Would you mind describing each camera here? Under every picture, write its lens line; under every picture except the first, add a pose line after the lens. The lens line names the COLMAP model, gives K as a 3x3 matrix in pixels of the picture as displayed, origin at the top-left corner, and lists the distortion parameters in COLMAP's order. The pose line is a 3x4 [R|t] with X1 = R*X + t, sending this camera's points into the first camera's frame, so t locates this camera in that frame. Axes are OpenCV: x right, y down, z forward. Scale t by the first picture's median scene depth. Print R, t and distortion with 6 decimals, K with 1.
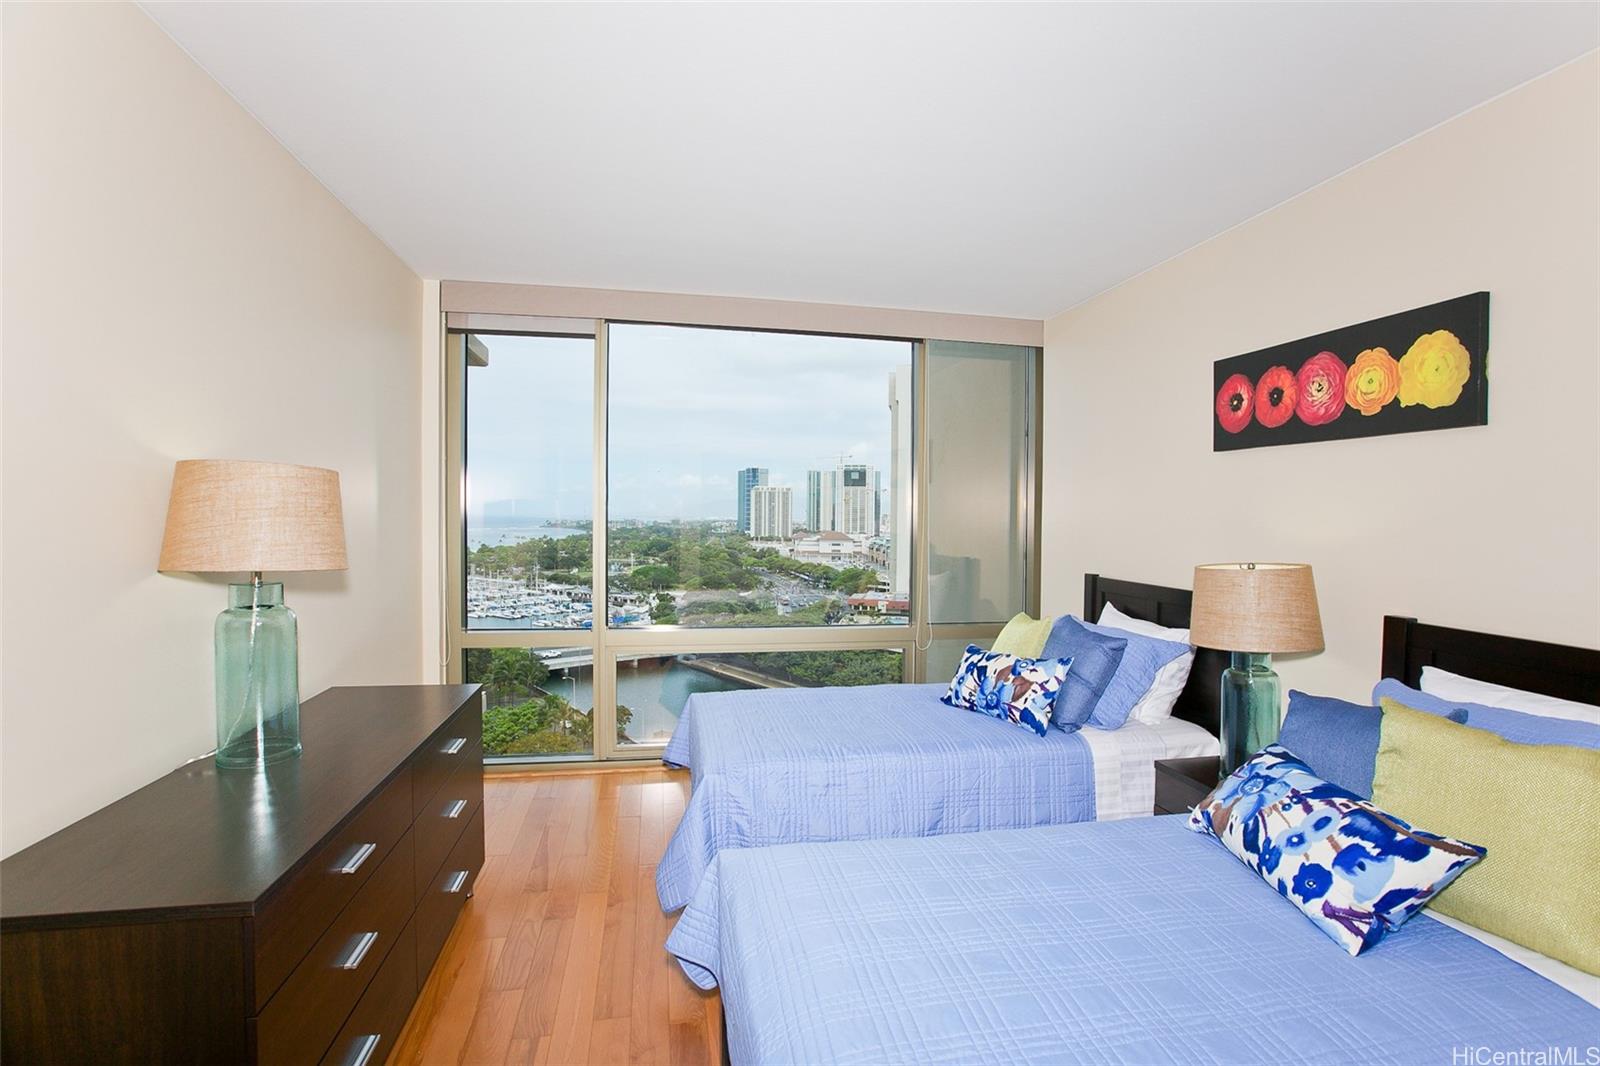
lens RADIAL K [[725.4, 0, 809.9], [0, 725.4, 536.0], [0, 0, 1]] dist [-0.050198, 0.018674]
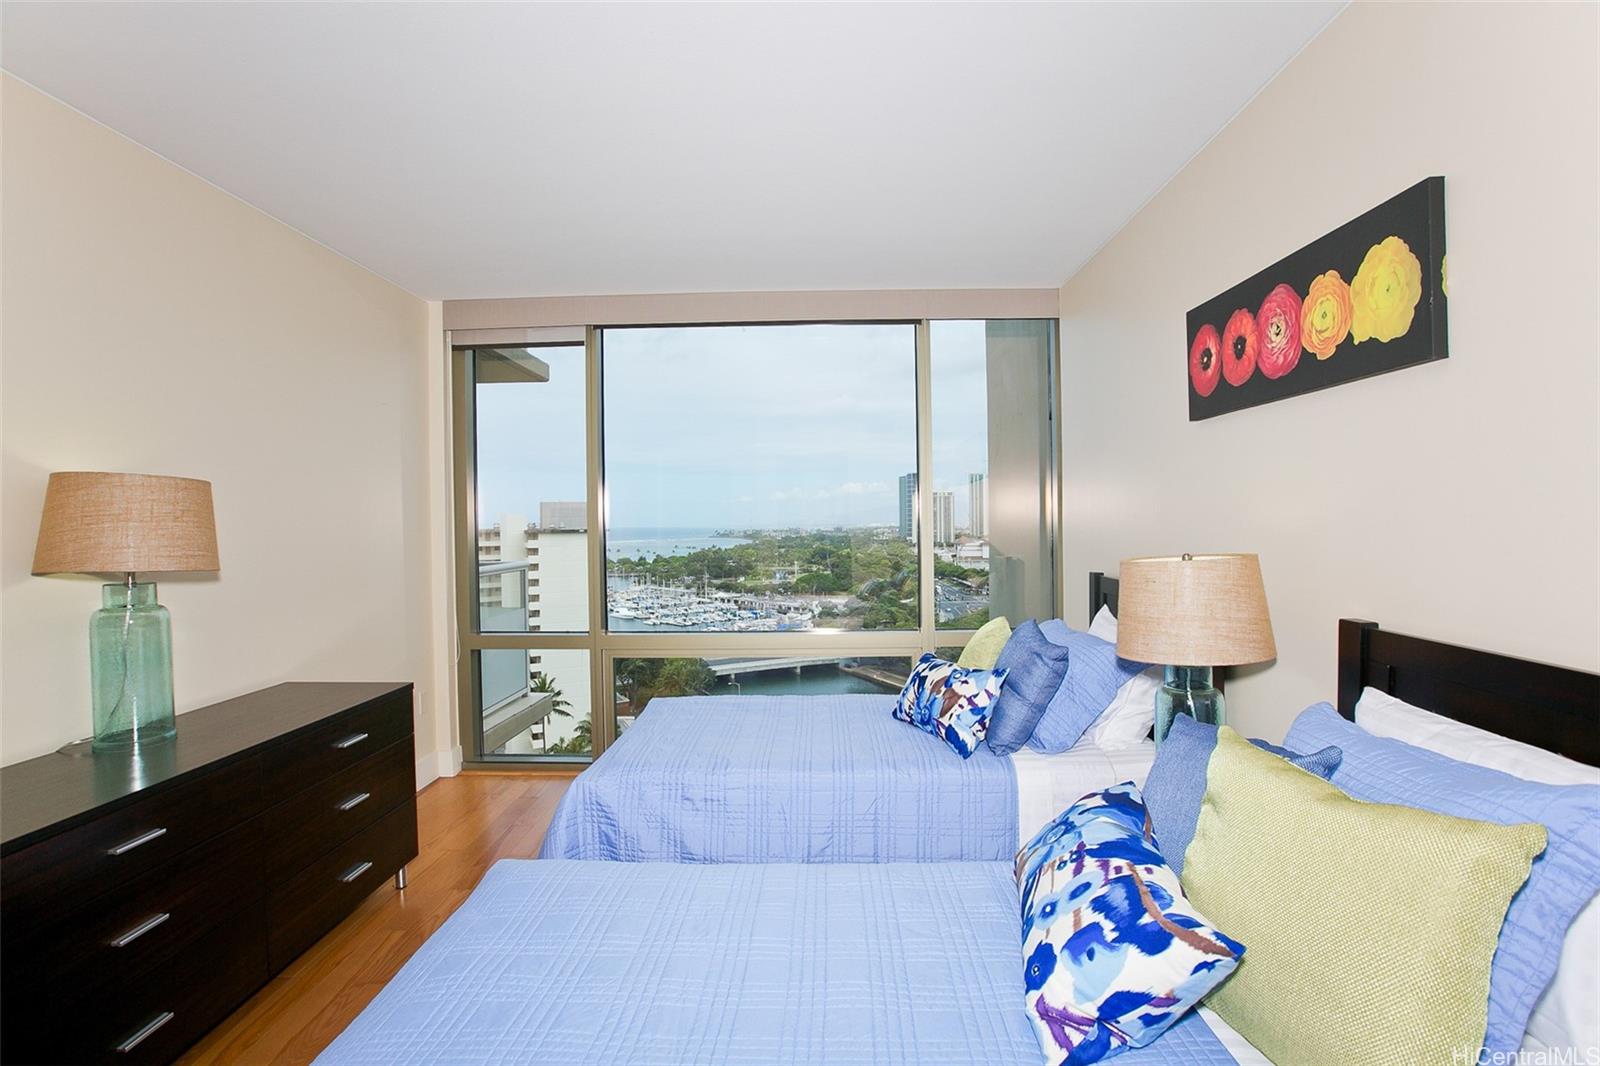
lens RADIAL K [[733.2, 0, 827.6], [0, 733.2, 534.7], [0, 0, 1]] dist [-0.048531, 0.019618]
pose [[0.977497, -0.020728, -0.209928, 0.331799], [0.018355, 0.999744, -0.013248, 0.016264], [0.210149, 0.009096, 0.977627, 0.097061]]
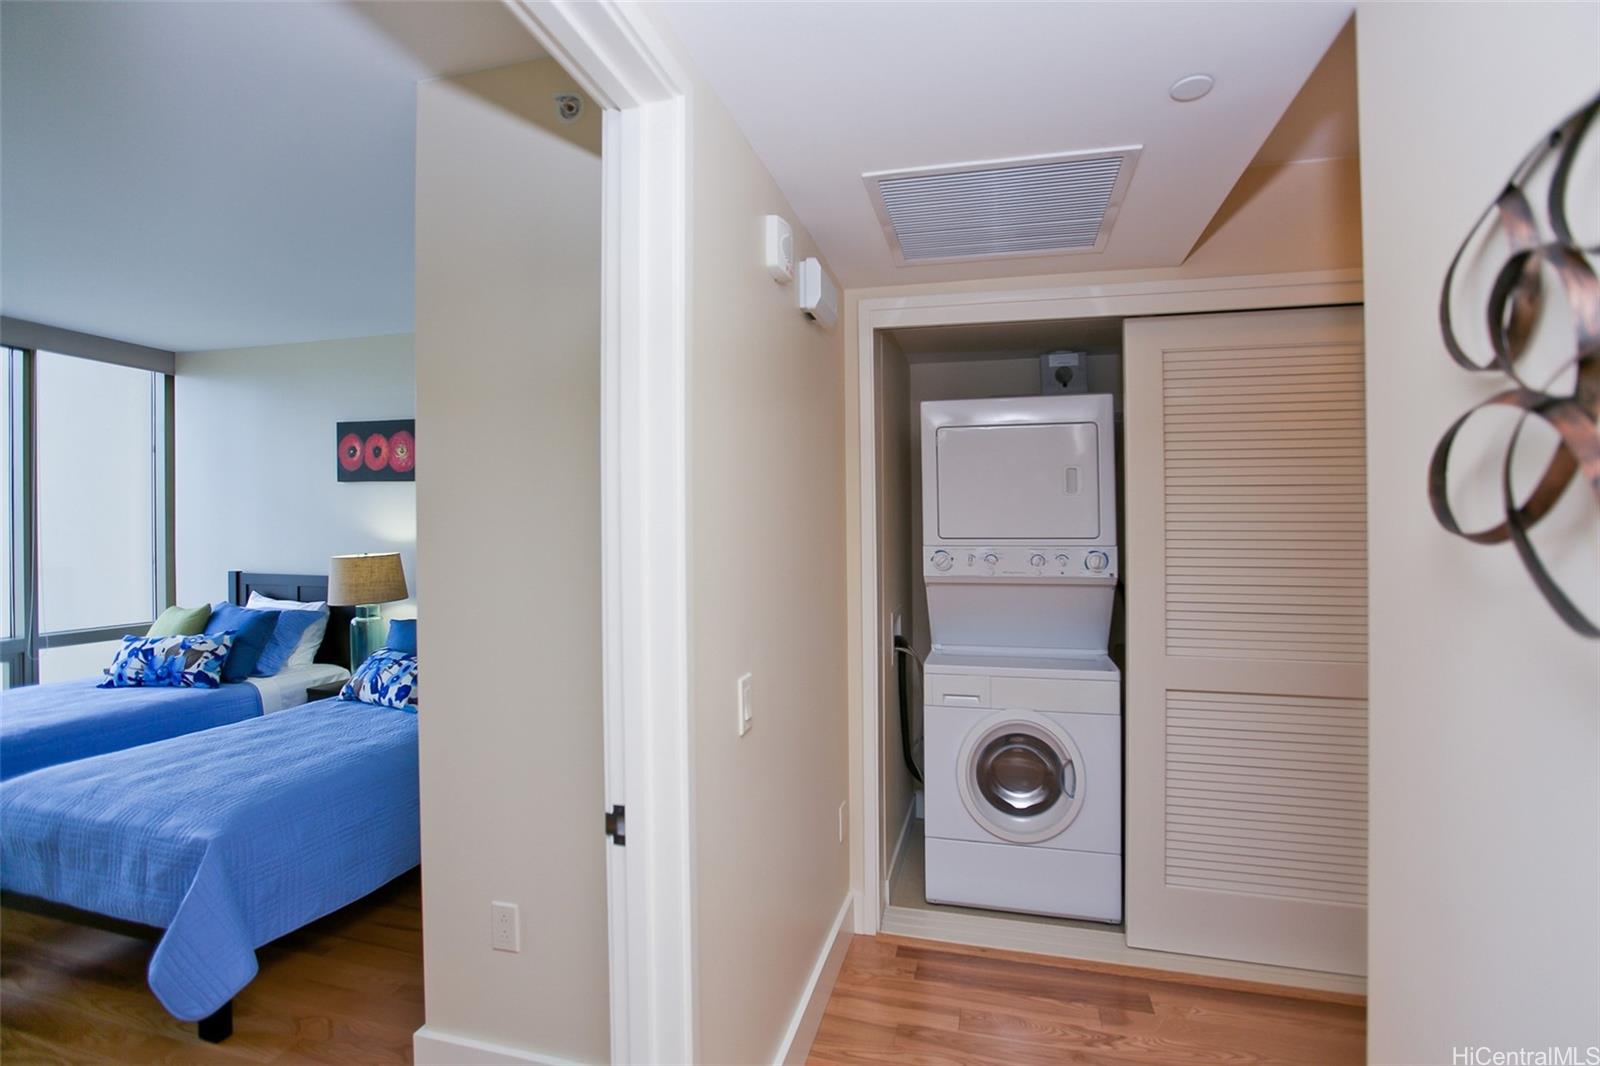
lens RADIAL K [[725.4, 0, 809.9], [0, 725.4, 536.0], [0, 0, 1]] dist [-0.050198, 0.018674]
pose [[0.429626, -0.017902, 0.902829, -0.366982], [0.022908, 0.999698, 0.008922, 0.005525], [-0.902716, 0.016849, 0.429906, -0.547583]]
